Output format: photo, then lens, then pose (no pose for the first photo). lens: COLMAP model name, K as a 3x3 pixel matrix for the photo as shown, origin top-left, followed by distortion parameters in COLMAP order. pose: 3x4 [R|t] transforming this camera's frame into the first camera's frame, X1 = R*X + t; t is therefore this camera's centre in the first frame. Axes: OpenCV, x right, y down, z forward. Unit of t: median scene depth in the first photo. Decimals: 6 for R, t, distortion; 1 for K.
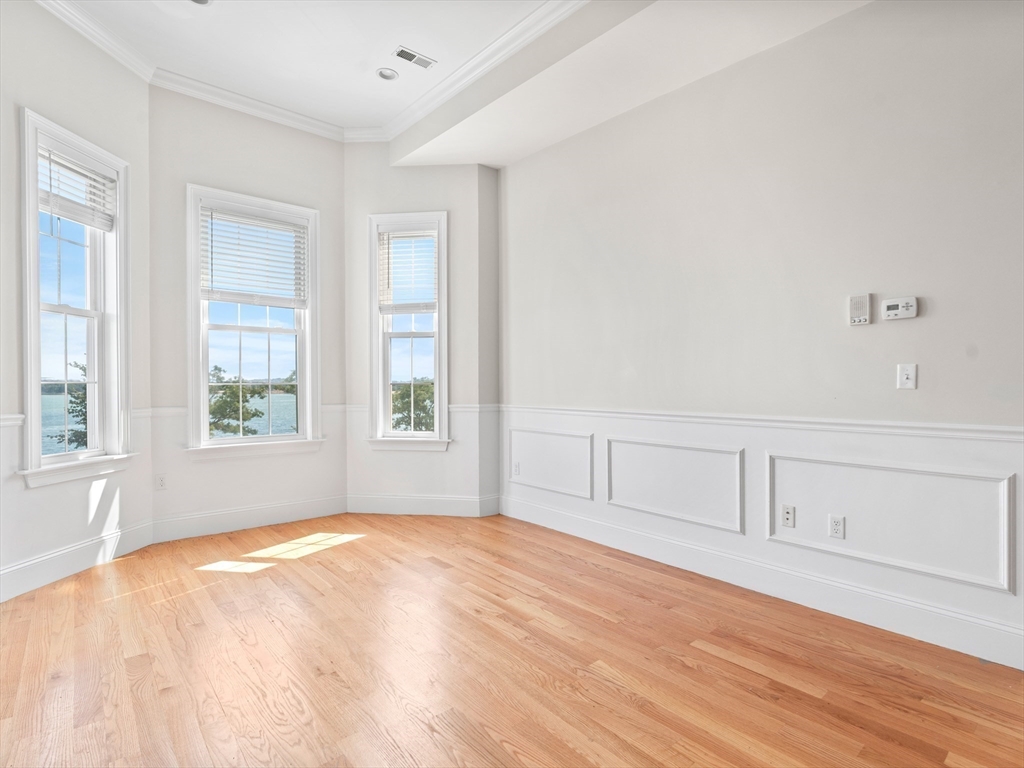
lens RADIAL K [[519.7, 0, 518.2], [0, 519.7, 387.3], [0, 0, 1]] dist [-0.013055, 0.005610]
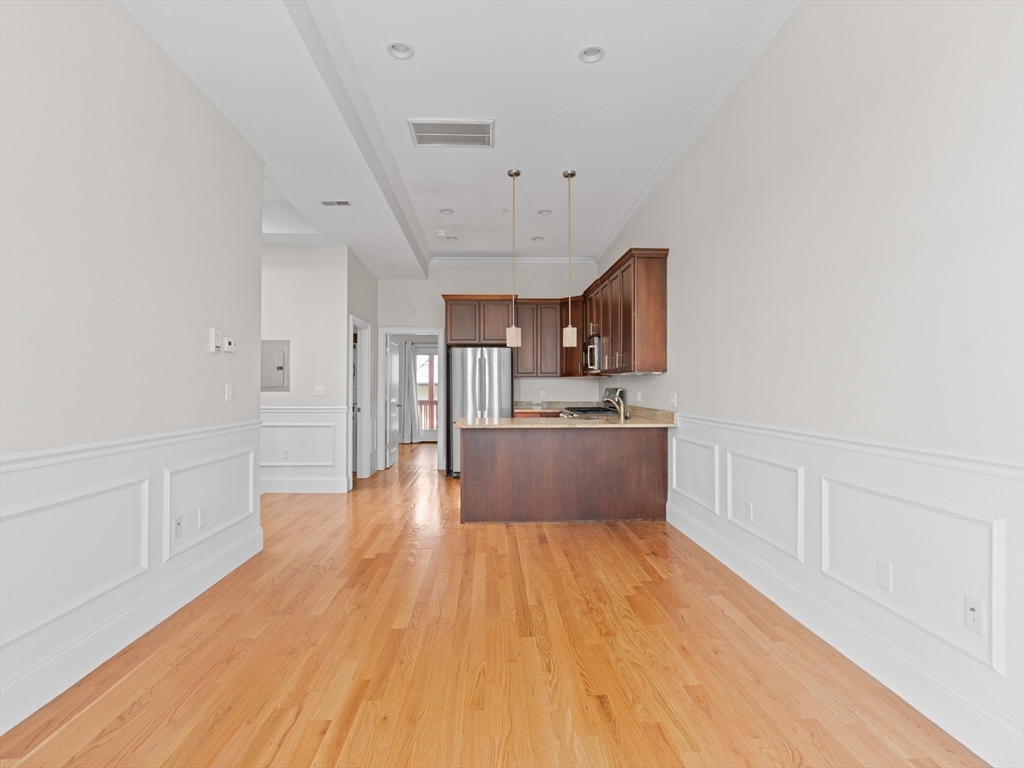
lens RADIAL K [[519.7, 0, 511.7], [0, 519.7, 382.8], [0, 0, 1]] dist [-0.013055, 0.005610]
pose [[-0.785088, 0.004805, 0.619366, -0.487302], [0.005662, 0.999984, -0.000582, -0.026781], [-0.619359, 0.003050, -0.785102, 1.060912]]
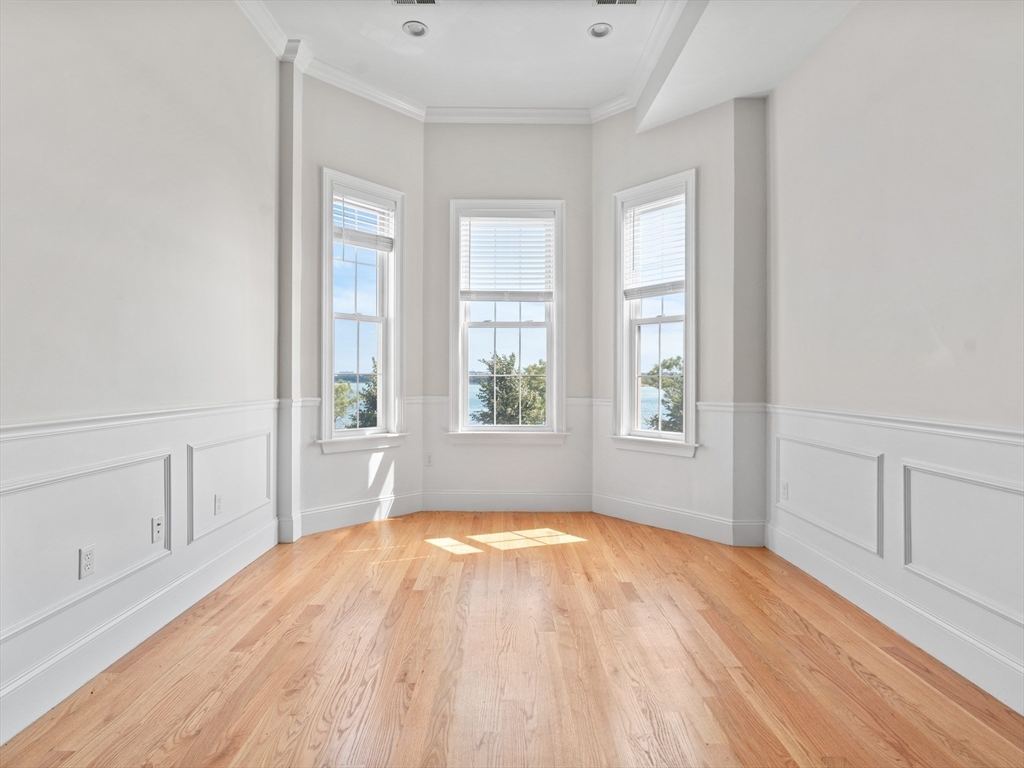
lens RADIAL K [[519.7, 0, 513.4], [0, 519.7, 378.2], [0, 0, 1]] dist [-0.013055, 0.005610]
pose [[0.767413, 0.005234, -0.641132, 0.213389], [-0.008950, 0.999957, -0.002549, 0.000900], [0.641091, 0.007694, 0.767426, 0.224894]]
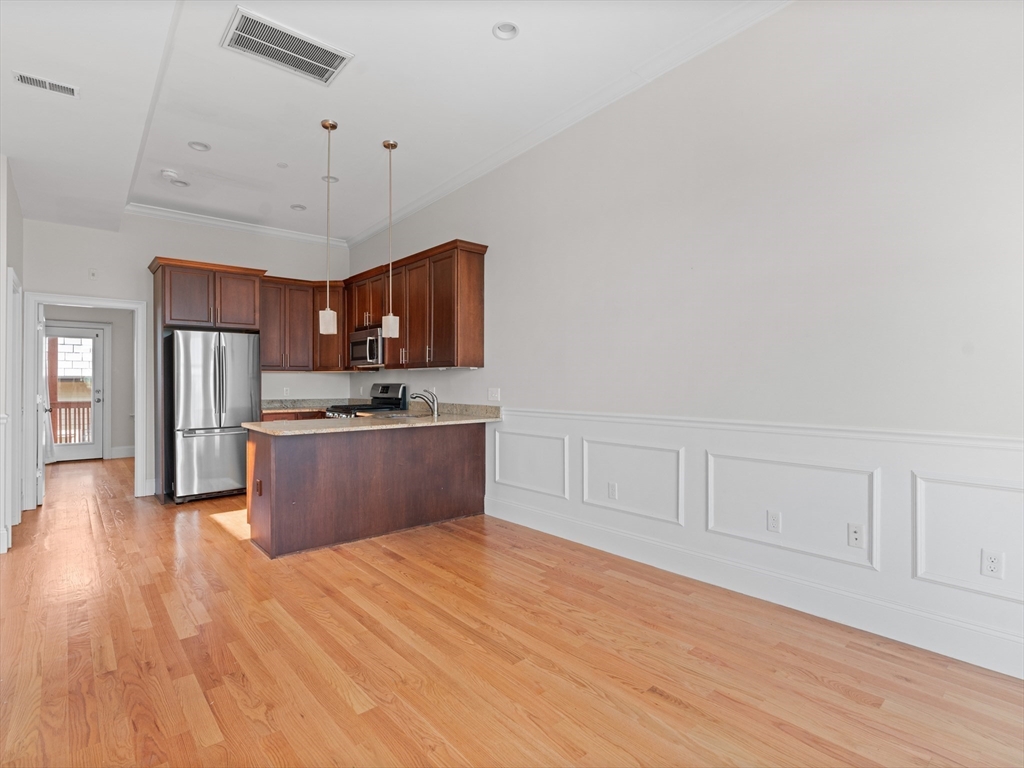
lens RADIAL K [[519.7, 0, 515.4], [0, 519.7, 382.8], [0, 0, 1]] dist [-0.013055, 0.005610]
pose [[-0.999950, 0.001349, -0.009922, -0.061005], [0.001251, 0.999950, 0.009899, -0.026474], [0.009934, 0.009886, -0.999902, 1.120907]]
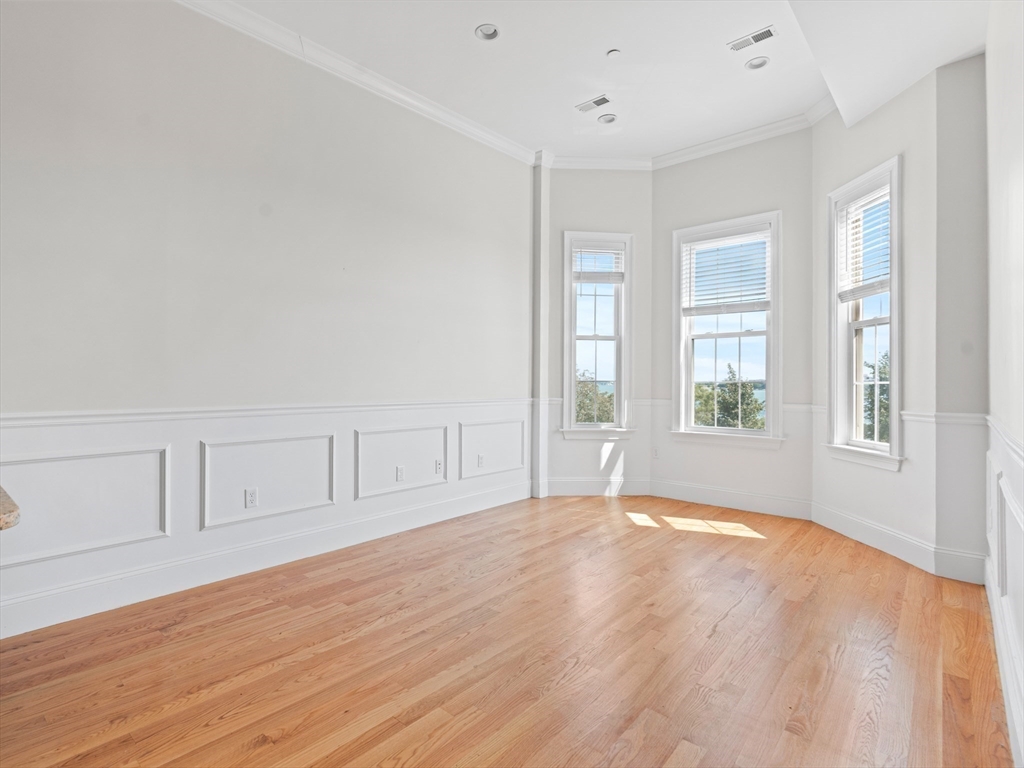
lens RADIAL K [[519.7, 0, 512.6], [0, 519.7, 379.9], [0, 0, 1]] dist [-0.013055, 0.005610]
pose [[0.157465, -0.002952, -0.987520, 0.641851], [-0.011310, 0.999925, -0.004793, -0.001257], [0.987460, 0.011923, 0.157419, 0.409323]]
